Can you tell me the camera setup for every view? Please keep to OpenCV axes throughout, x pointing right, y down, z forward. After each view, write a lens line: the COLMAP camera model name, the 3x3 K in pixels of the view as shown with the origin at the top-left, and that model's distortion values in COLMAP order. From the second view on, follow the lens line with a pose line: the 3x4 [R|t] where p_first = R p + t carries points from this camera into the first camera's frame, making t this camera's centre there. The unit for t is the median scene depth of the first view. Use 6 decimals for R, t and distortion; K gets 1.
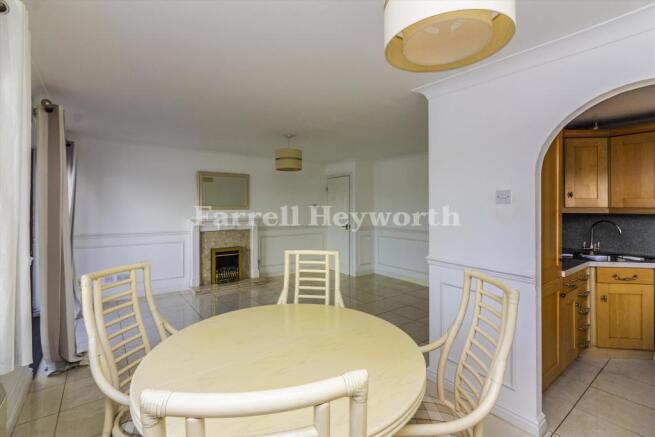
lens RADIAL K [[302.3, 0, 327.6], [0, 302.3, 205.1], [0, 0, 1]] dist [0.003140, 0.000474]
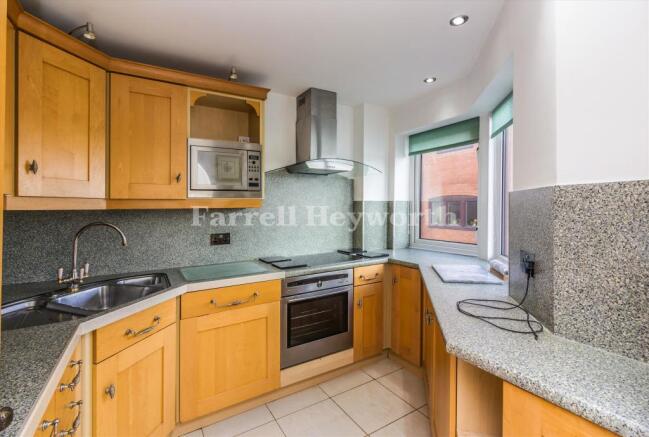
lens RADIAL K [[298.2, 0, 321.5], [0, 298.2, 201.2], [0, 0, 1]] dist [0.006360, 0.000832]
pose [[0.107707, 0.008821, 0.994144, 0.425130], [-0.001688, 0.999961, -0.008690, 0.016580], [-0.994181, -0.000742, 0.107718, 0.548274]]
